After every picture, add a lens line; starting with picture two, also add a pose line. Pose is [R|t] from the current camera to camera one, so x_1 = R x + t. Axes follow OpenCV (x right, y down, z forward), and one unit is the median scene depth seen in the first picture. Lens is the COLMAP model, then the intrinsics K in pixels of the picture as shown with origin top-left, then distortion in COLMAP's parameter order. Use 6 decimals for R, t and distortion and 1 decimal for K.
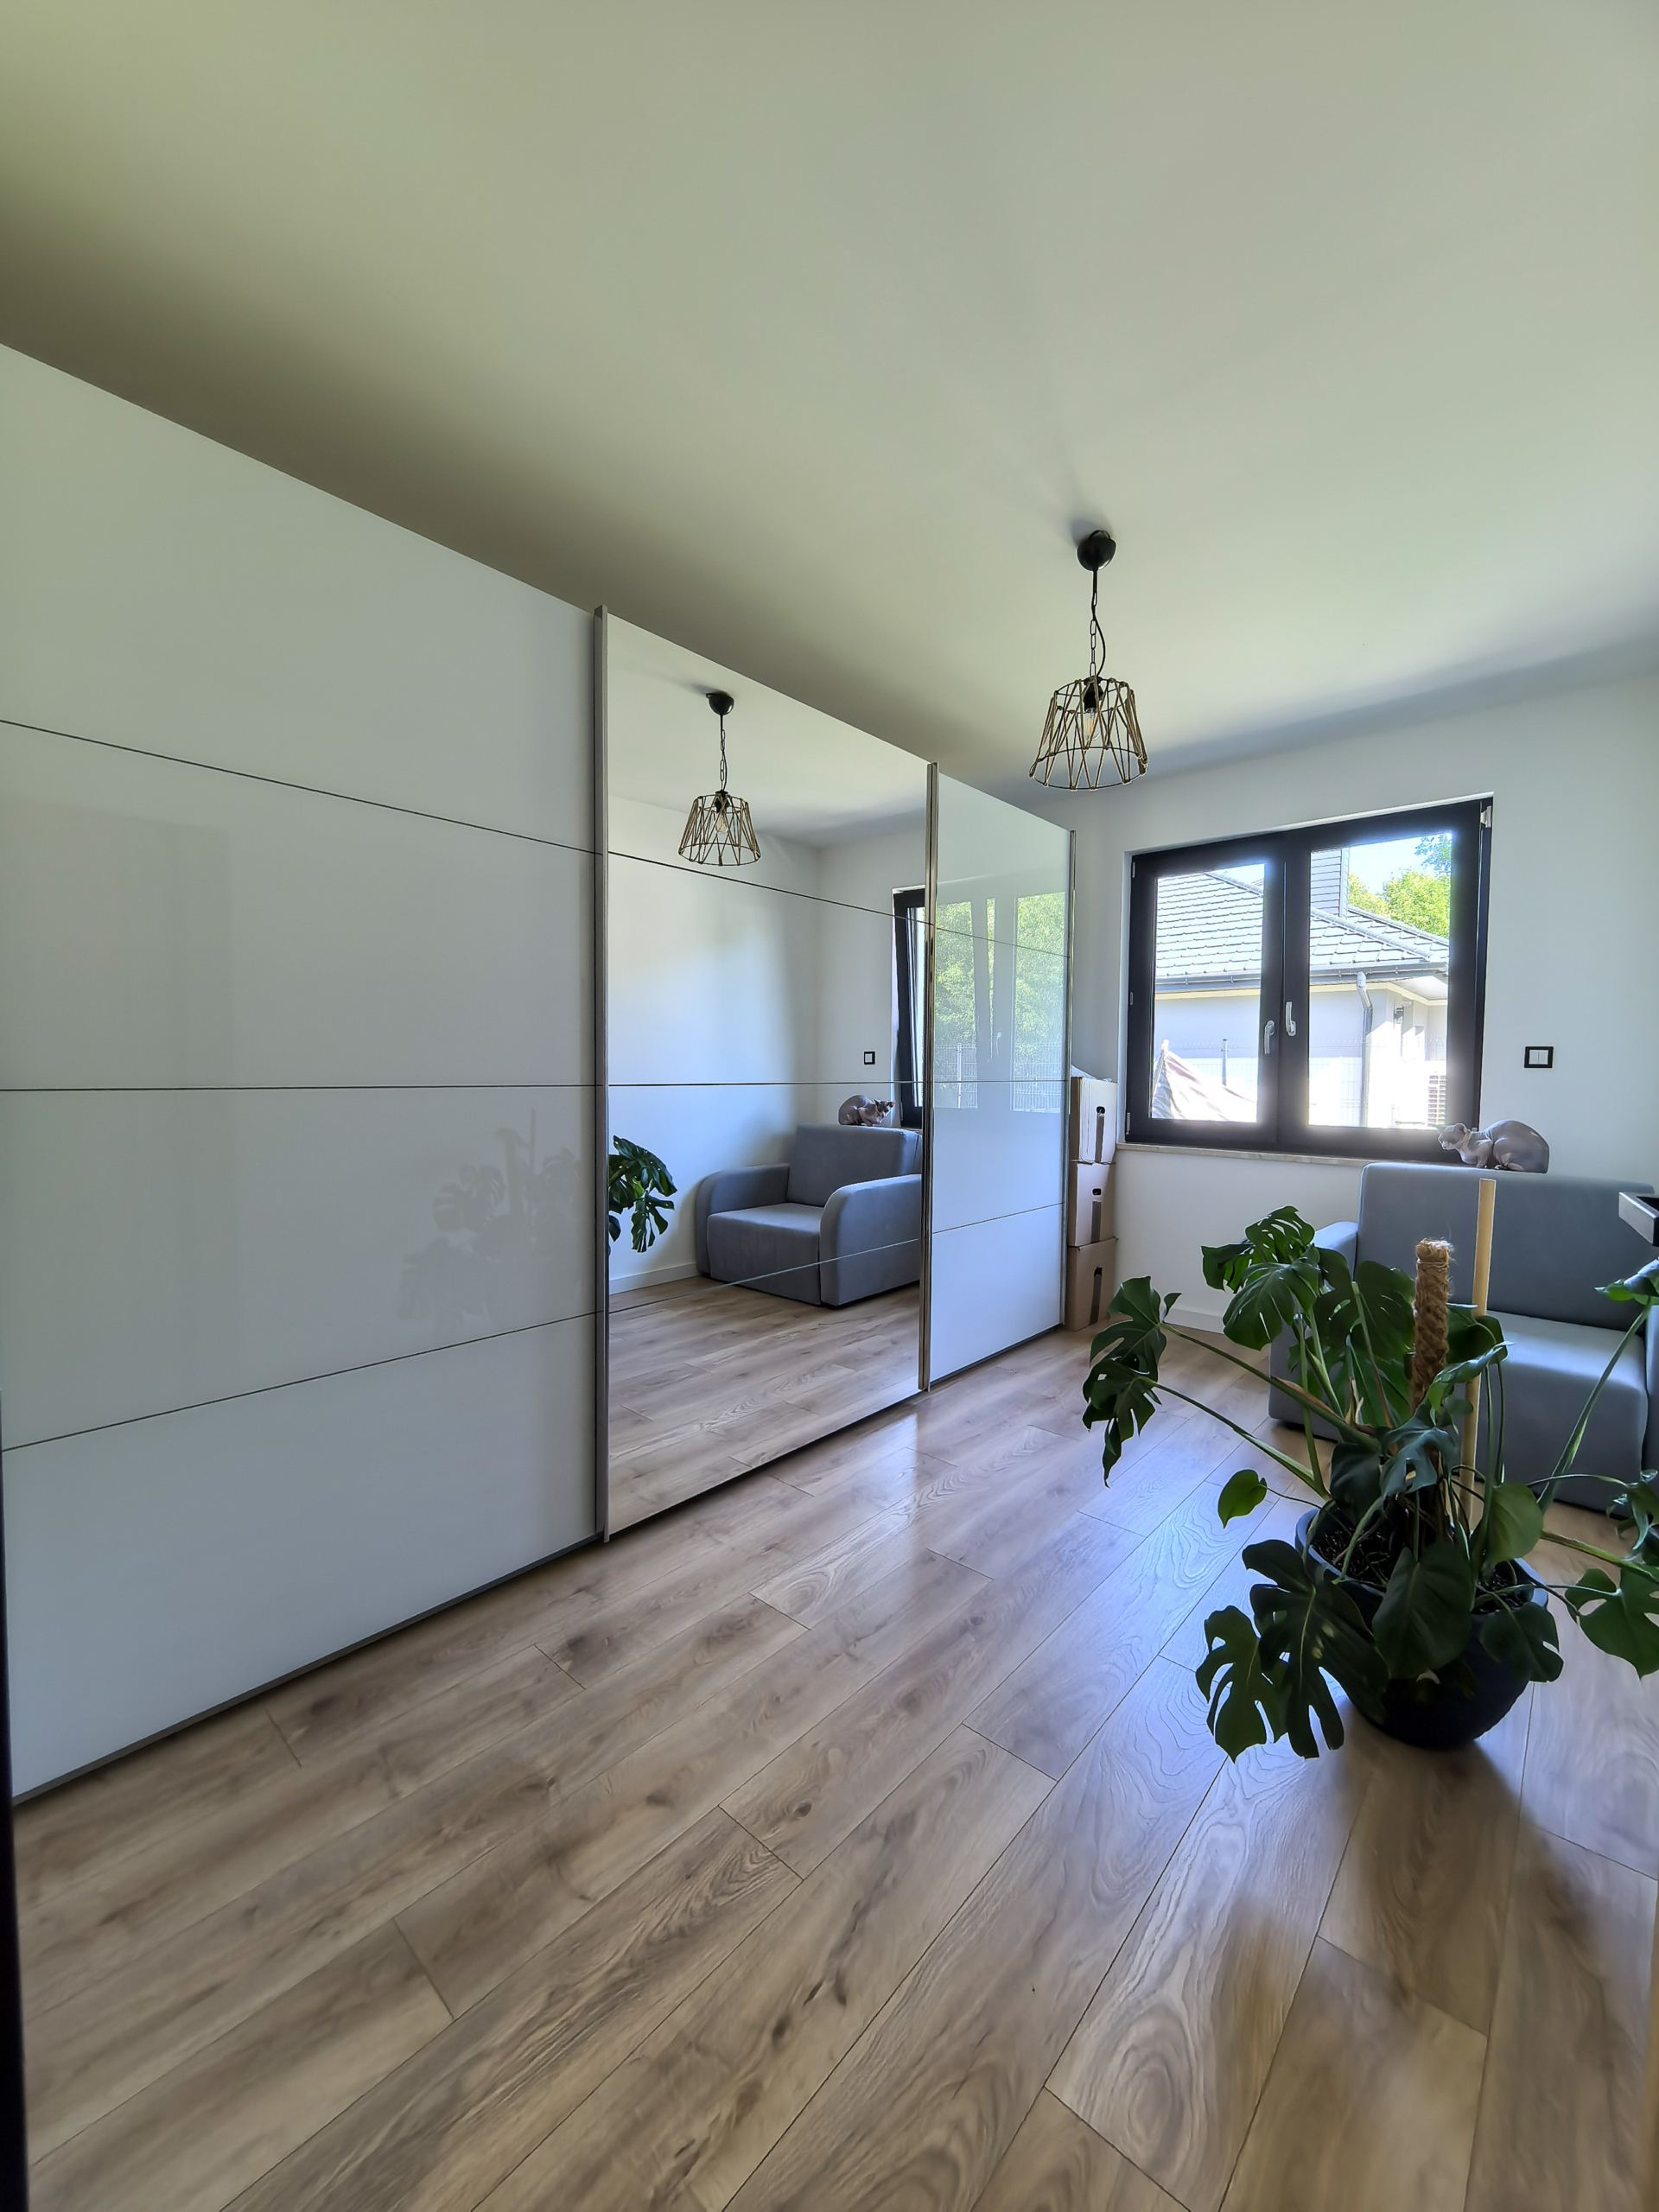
lens RADIAL K [[871.3, 0, 832.5], [0, 871.3, 1118.2], [0, 0, 1]] dist [-0.001163, -0.000192]
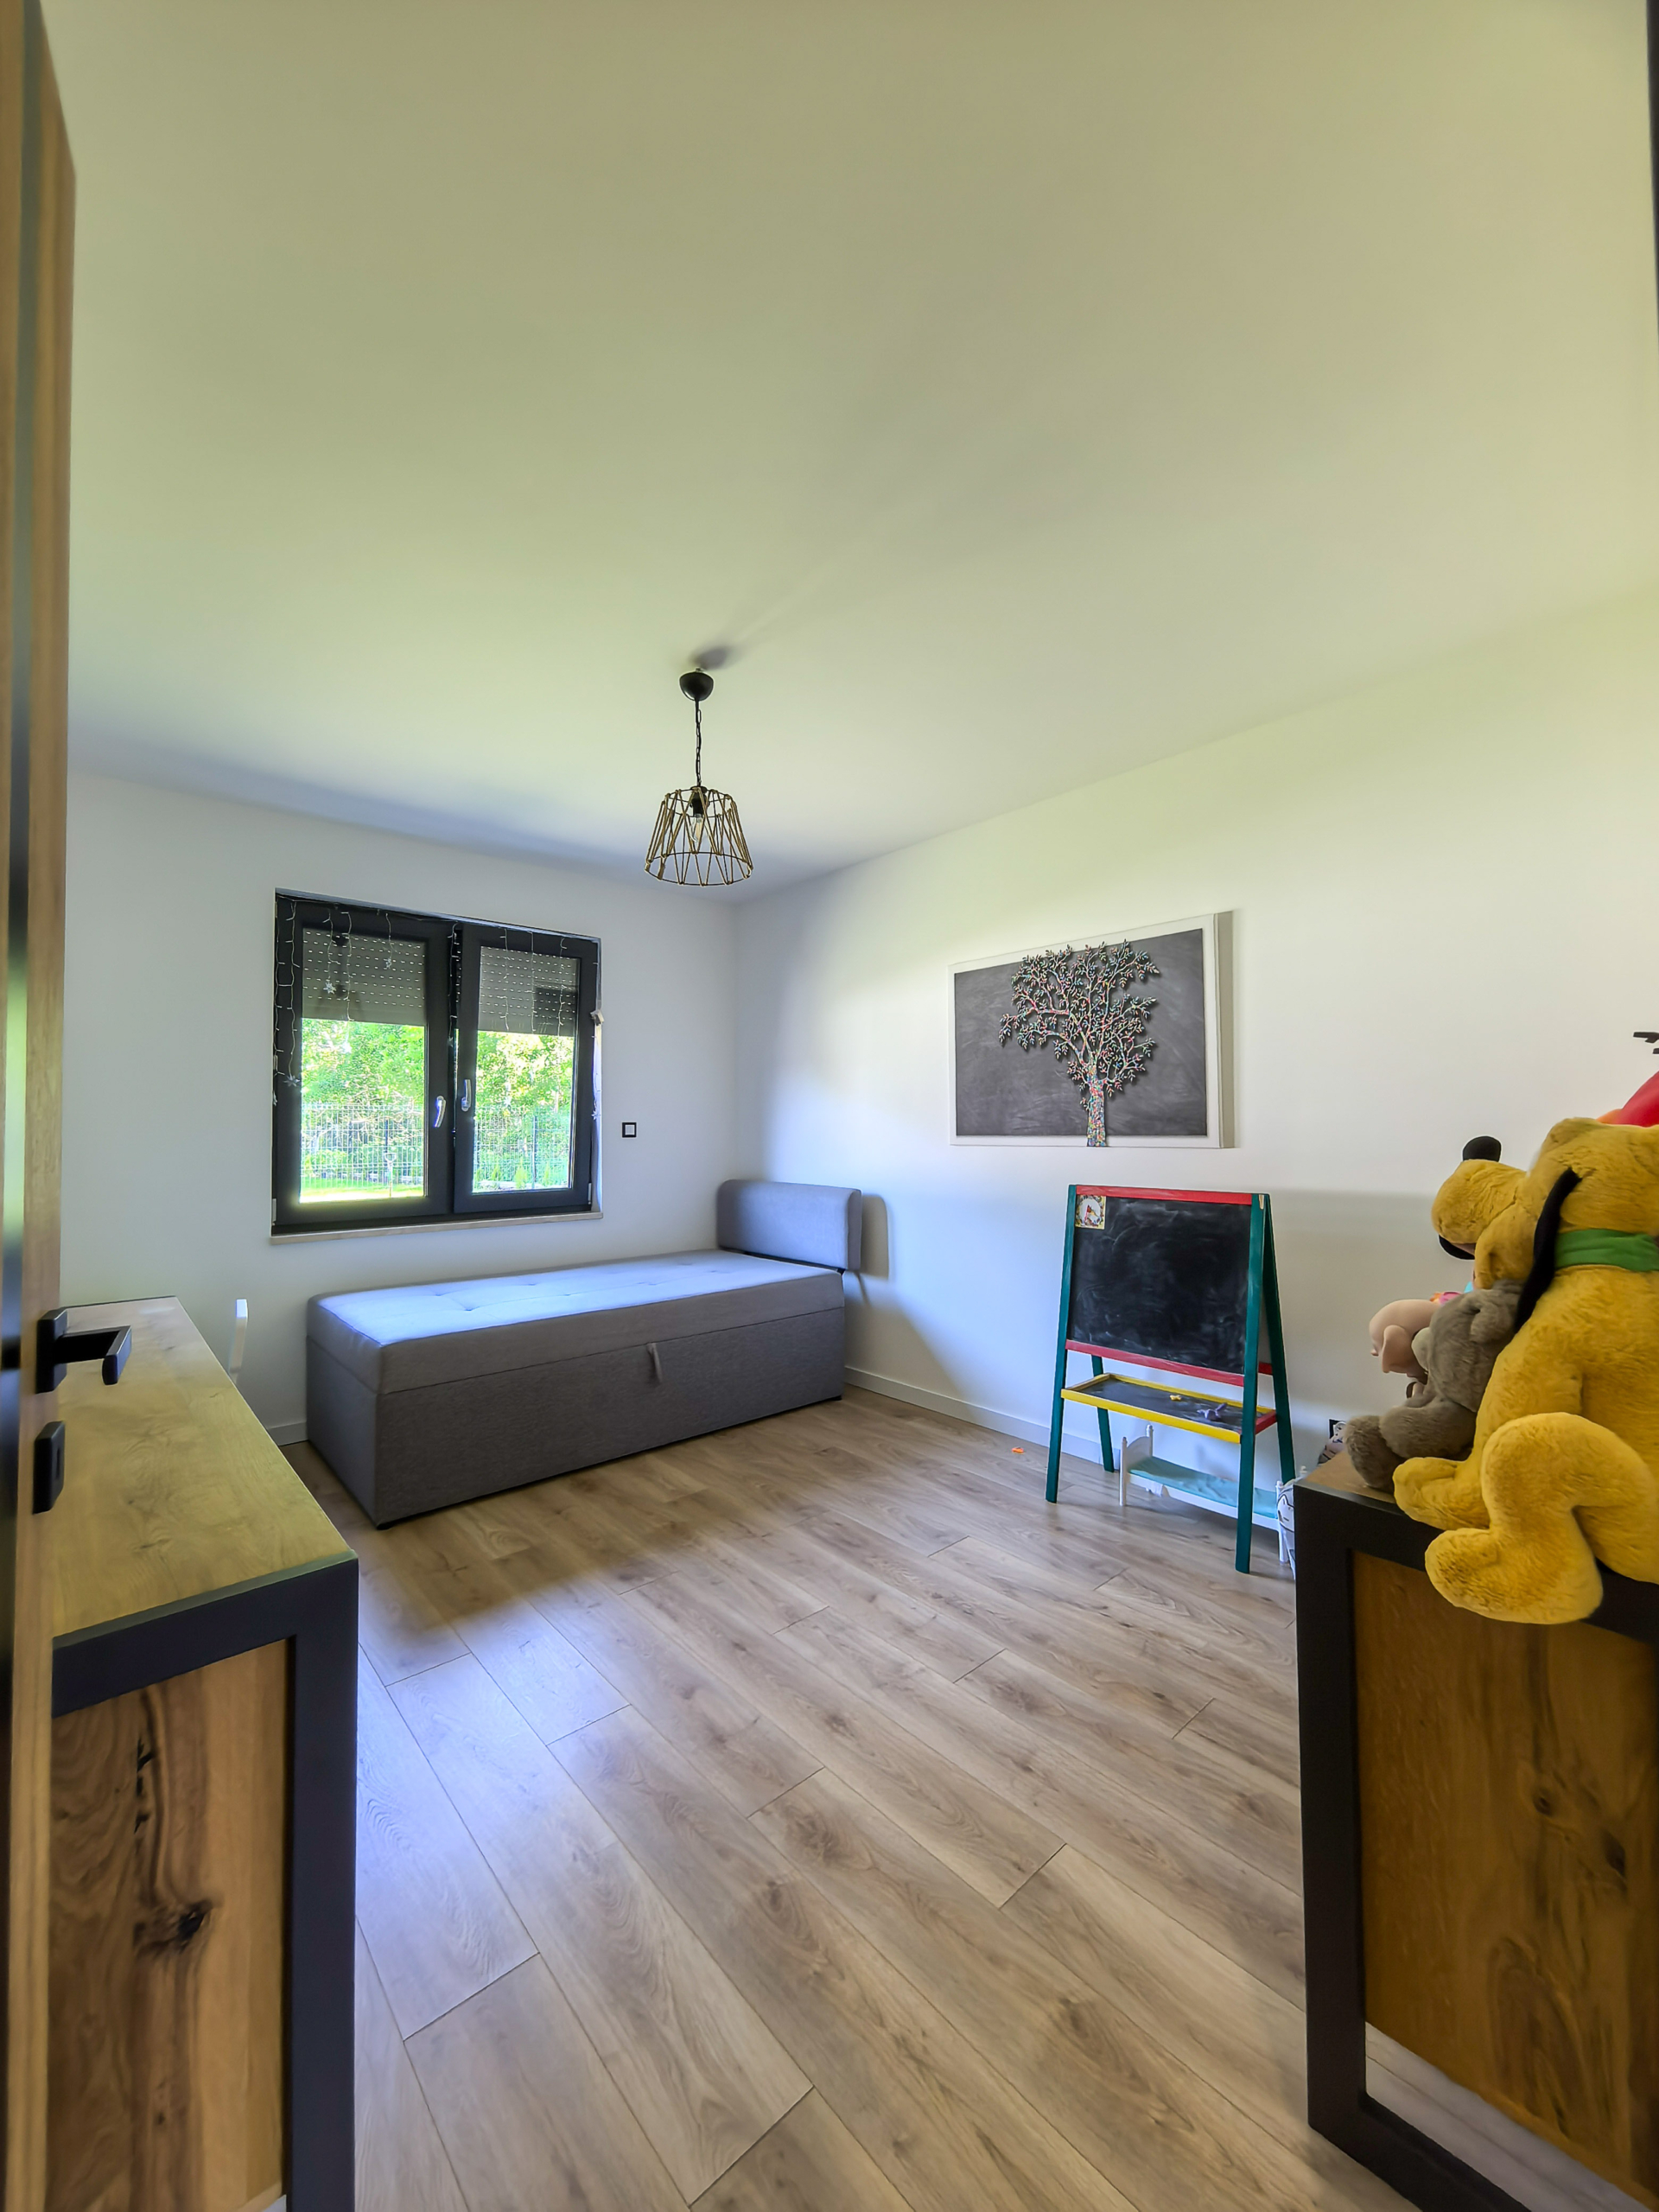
lens RADIAL K [[871.3, 0, 835.4], [0, 871.3, 1097.8], [0, 0, 1]] dist [-0.001163, -0.000192]
pose [[0.115320, 0.026750, 0.992968, -1.253933], [0.065590, 0.997251, -0.034483, -0.112157], [-0.991161, 0.069106, 0.113249, 1.093874]]
